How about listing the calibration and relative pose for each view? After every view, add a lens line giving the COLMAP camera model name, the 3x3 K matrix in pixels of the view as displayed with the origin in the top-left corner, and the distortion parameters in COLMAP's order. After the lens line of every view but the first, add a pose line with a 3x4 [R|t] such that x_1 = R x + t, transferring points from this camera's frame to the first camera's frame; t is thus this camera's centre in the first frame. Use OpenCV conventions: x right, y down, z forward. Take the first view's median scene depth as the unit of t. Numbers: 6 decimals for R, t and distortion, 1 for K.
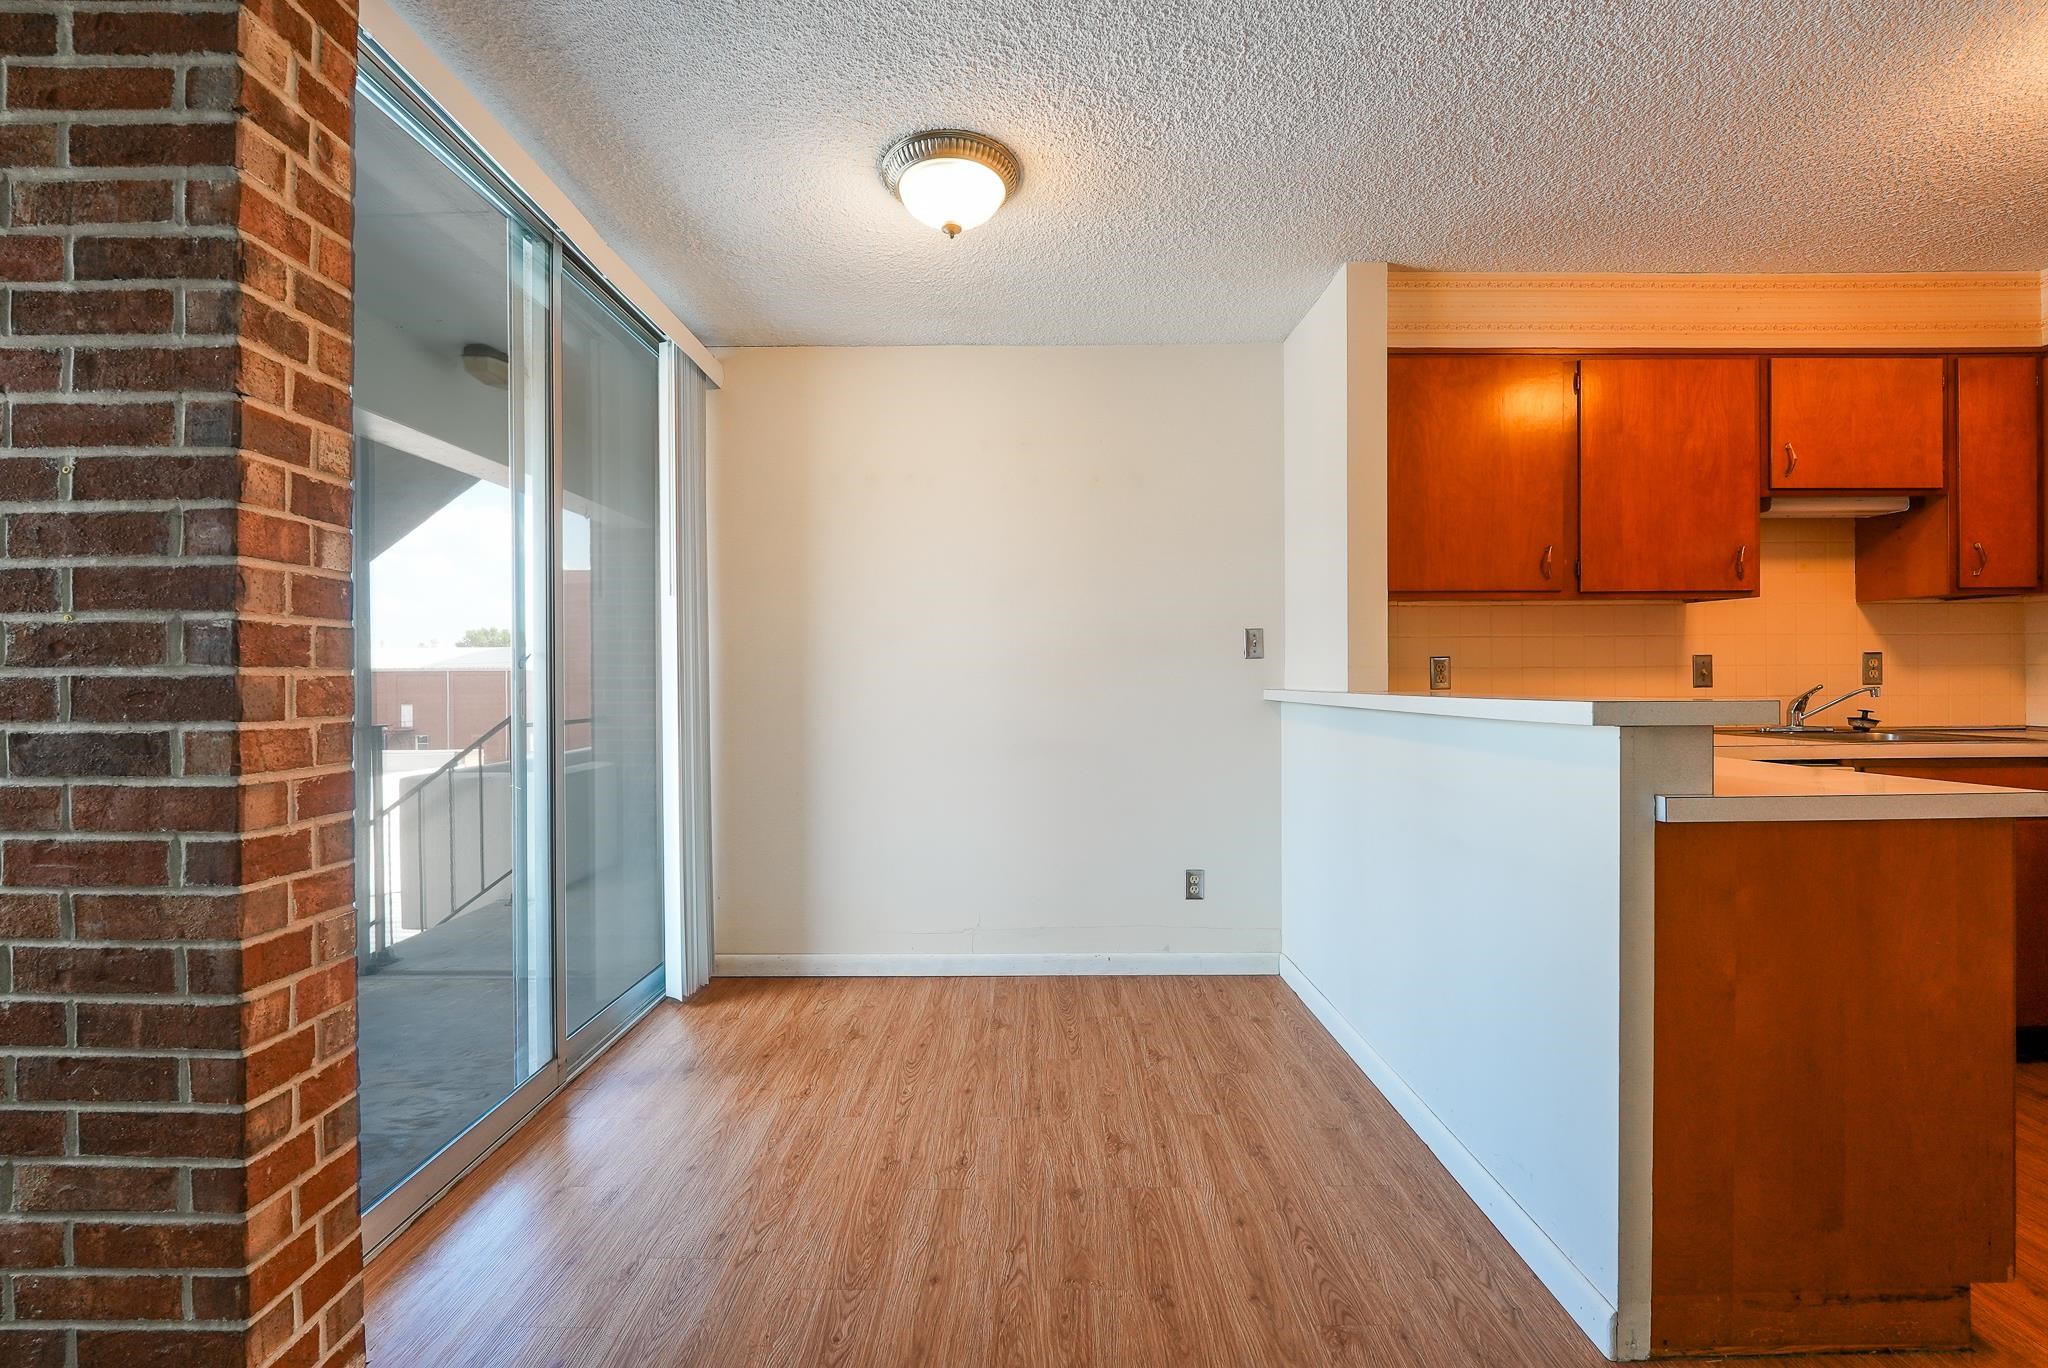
lens RADIAL K [[835.2, 0, 1025.5], [0, 835.2, 681.7], [0, 0, 1]] dist [-0.012626, 0.000196]
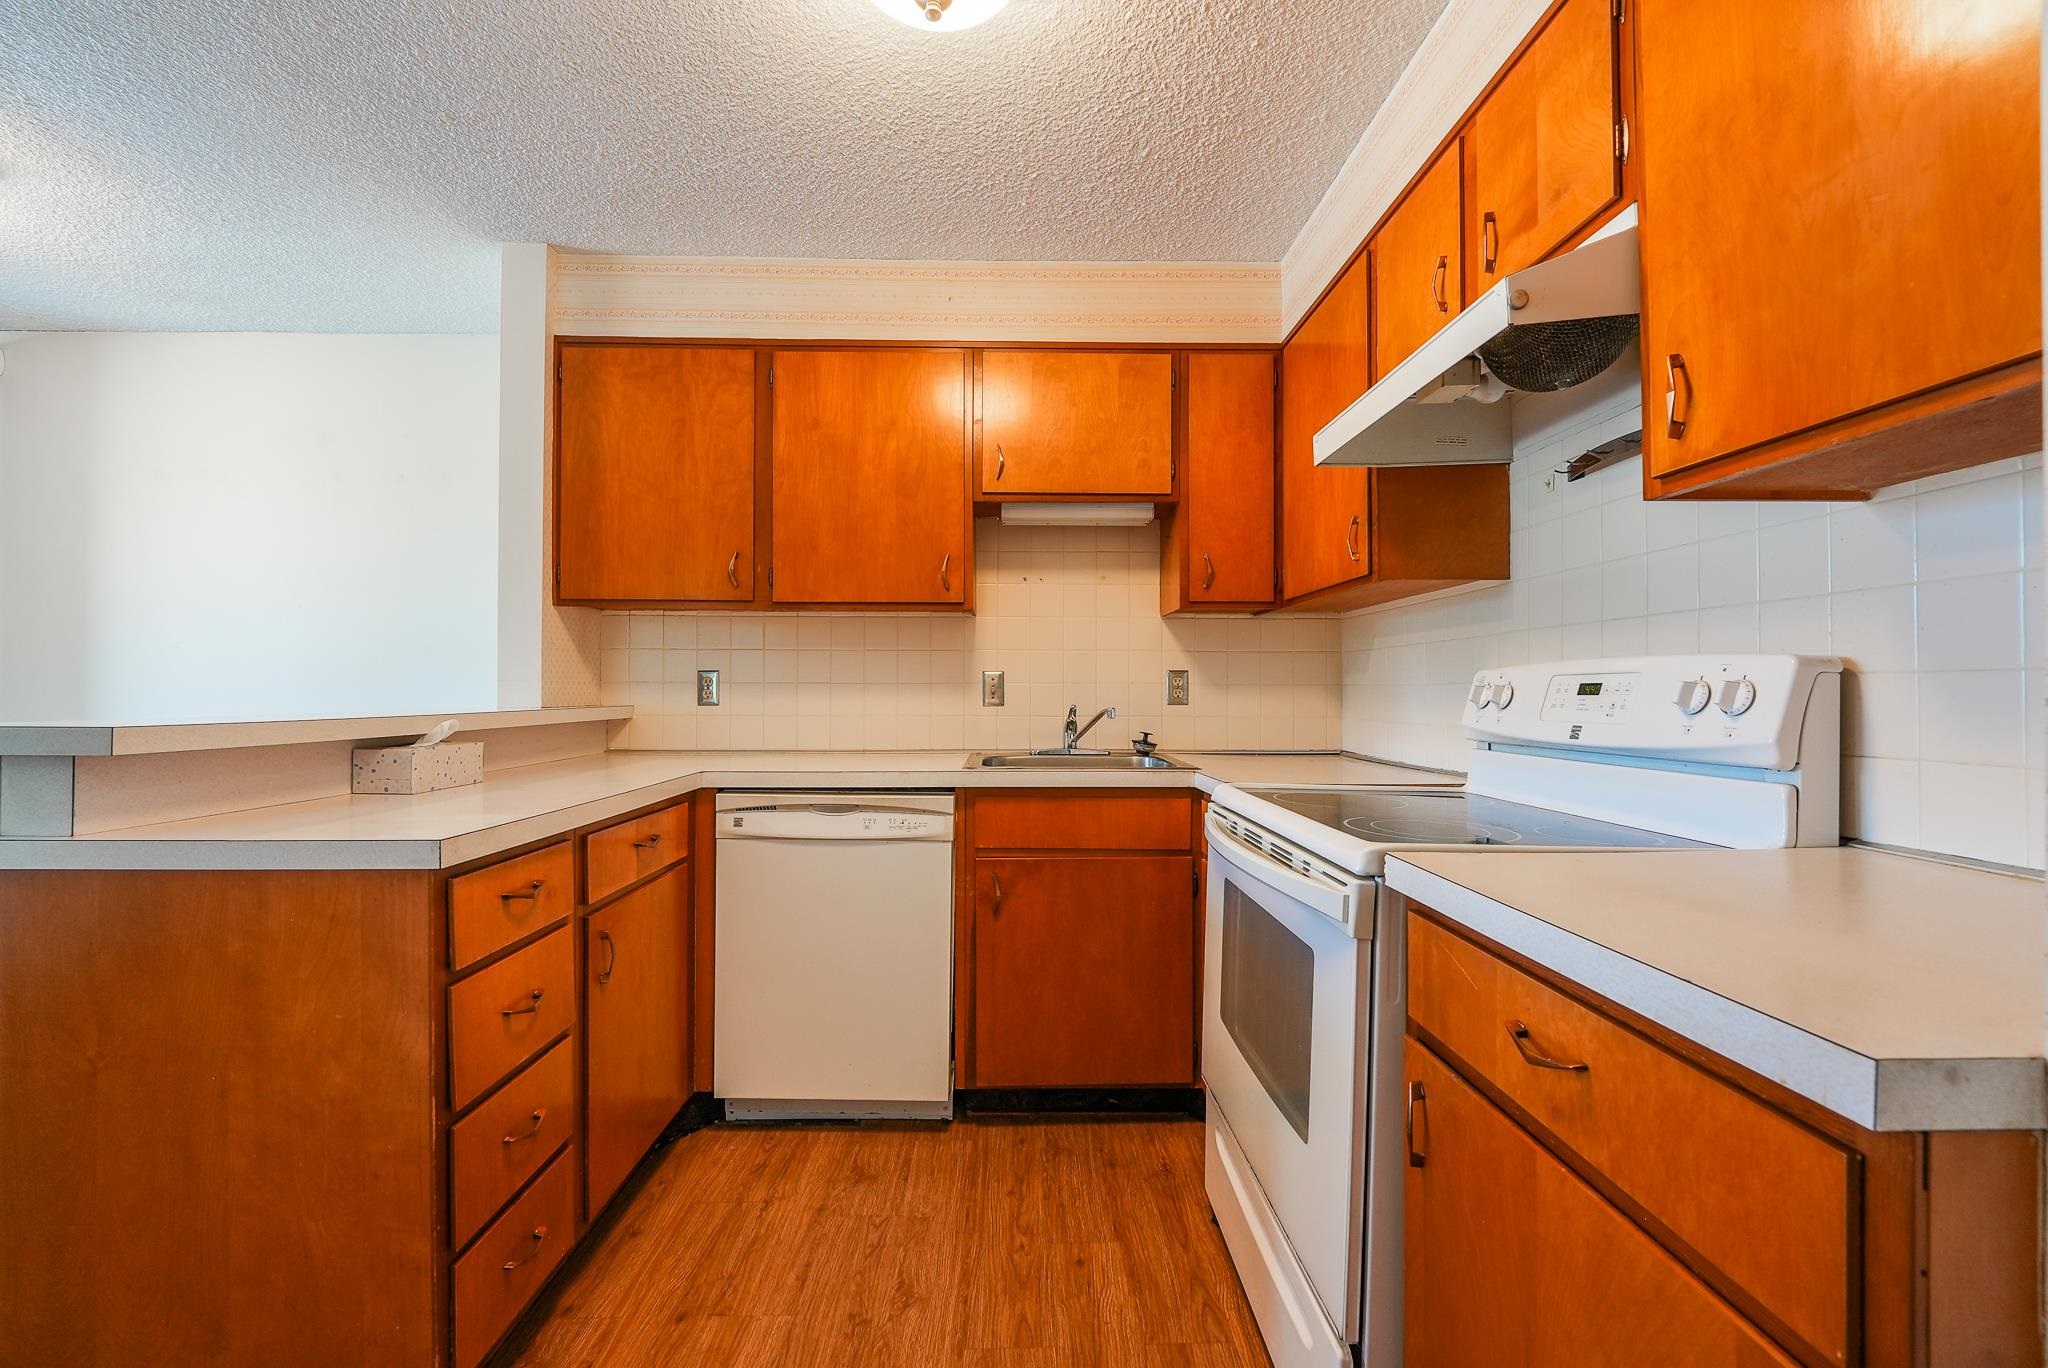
lens RADIAL K [[849.5, 0, 1024.0], [0, 849.5, 684.0], [0, 0, 1]] dist [0.002404, 0.000211]
pose [[0.999627, 0.009953, 0.025417, 0.921901], [-0.009823, 0.999938, -0.005217, -0.015157], [-0.025468, 0.004965, 0.999663, 0.047094]]
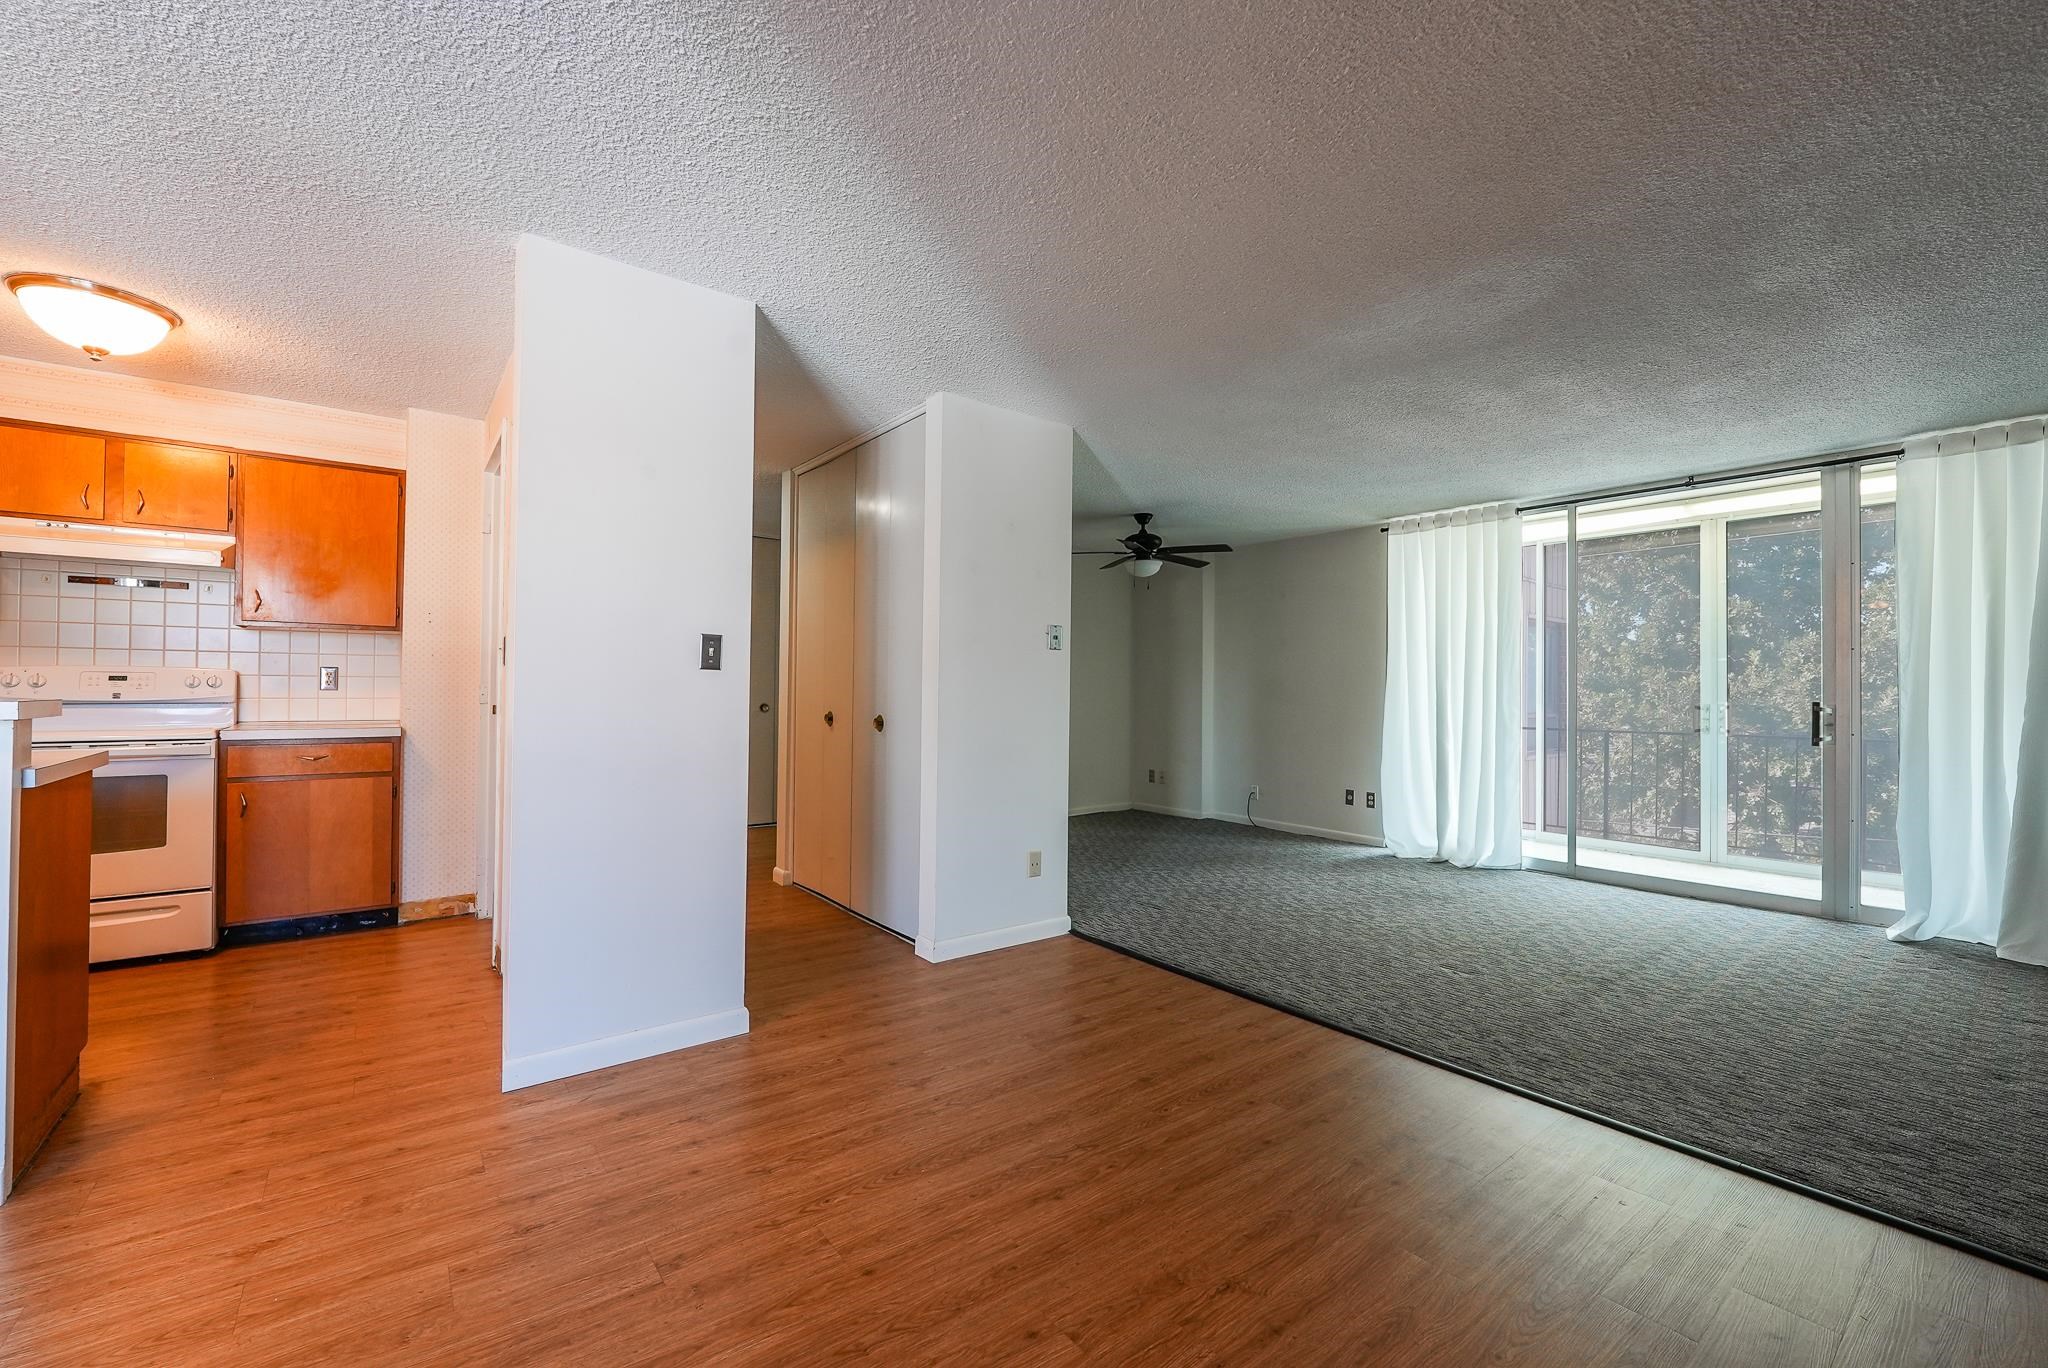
lens RADIAL K [[835.2, 0, 1025.5], [0, 835.2, 681.7], [0, 0, 1]] dist [-0.012626, 0.000196]
pose [[-0.619831, 0.007789, 0.784697, -0.696875], [-0.008140, 0.999833, -0.016355, -0.002495], [-0.784693, -0.016525, -0.619664, 0.276720]]
